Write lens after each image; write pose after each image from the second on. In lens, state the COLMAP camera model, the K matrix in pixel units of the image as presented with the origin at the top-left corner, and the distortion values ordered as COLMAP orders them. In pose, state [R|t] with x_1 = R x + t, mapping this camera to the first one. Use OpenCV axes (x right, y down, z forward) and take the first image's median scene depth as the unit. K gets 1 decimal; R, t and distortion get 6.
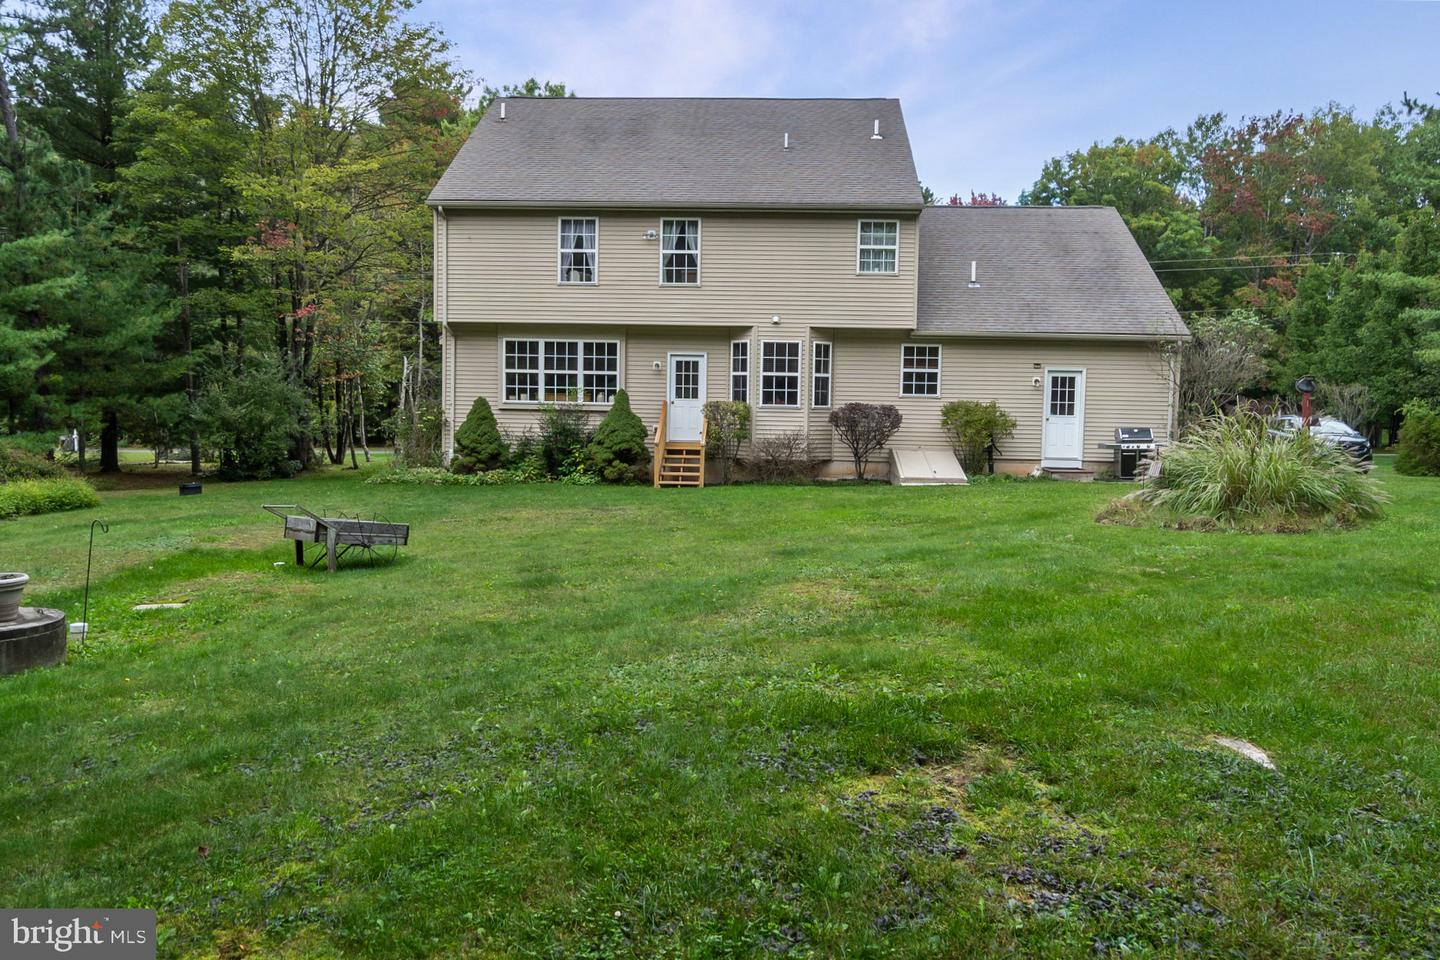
lens RADIAL K [[991.8, 0, 719.6], [0, 991.8, 480.1], [0, 0, 1]] dist [-0.022916, -0.000912]
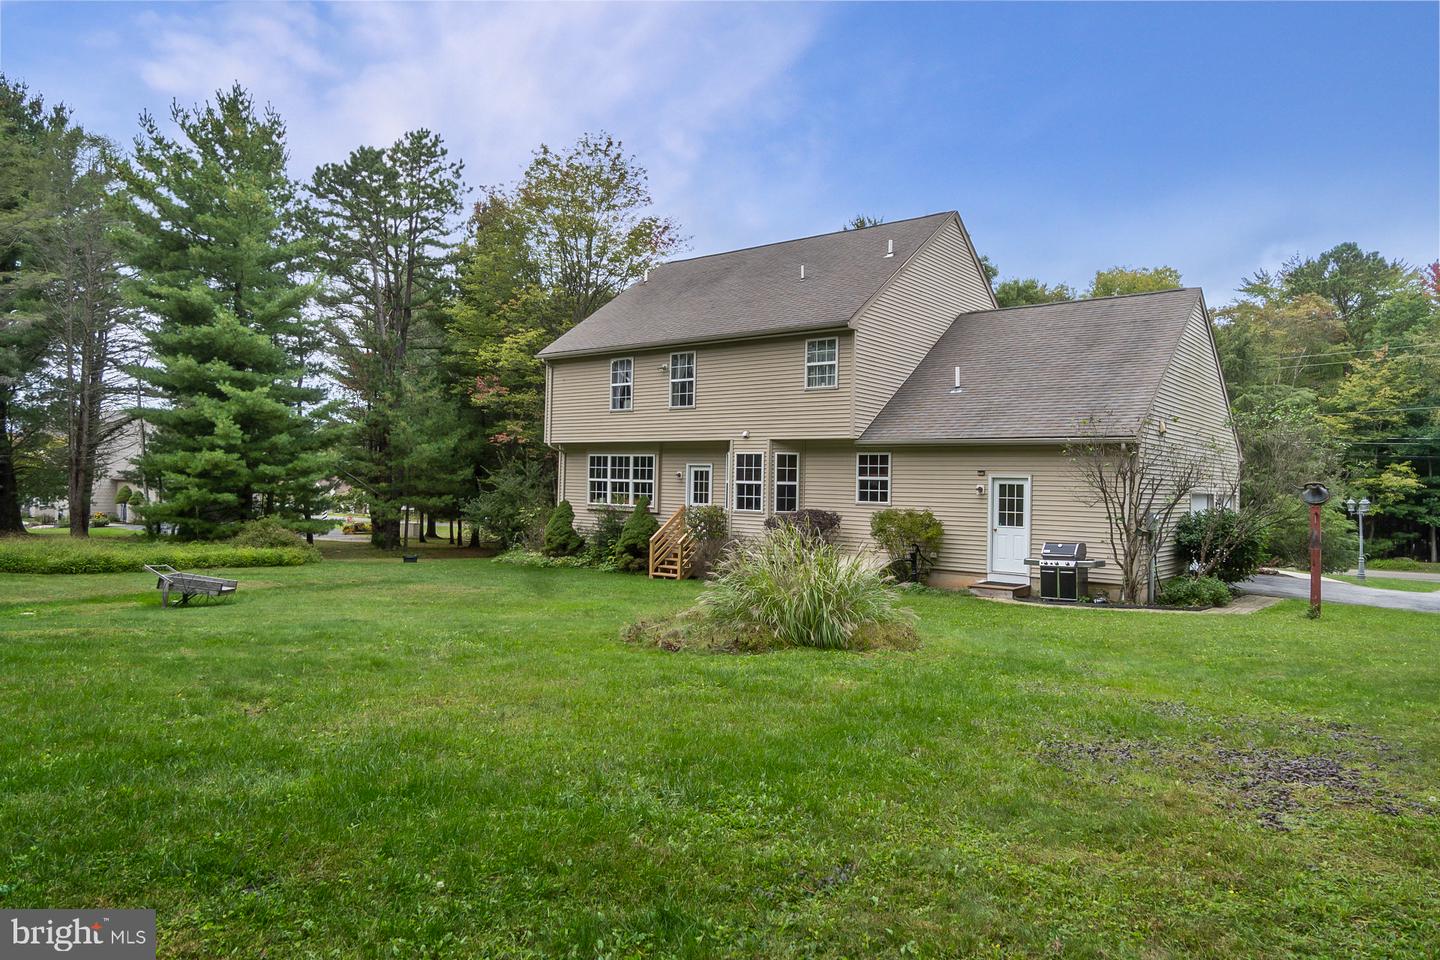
lens RADIAL K [[918.6, 0, 719.9], [0, 918.6, 477.3], [0, 0, 1]] dist [0.004955, 0.000198]
pose [[0.801034, -0.004292, -0.598604, 0.645300], [-0.058017, 0.994710, -0.084769, -0.022768], [0.595801, 0.102632, 0.796548, 0.154970]]
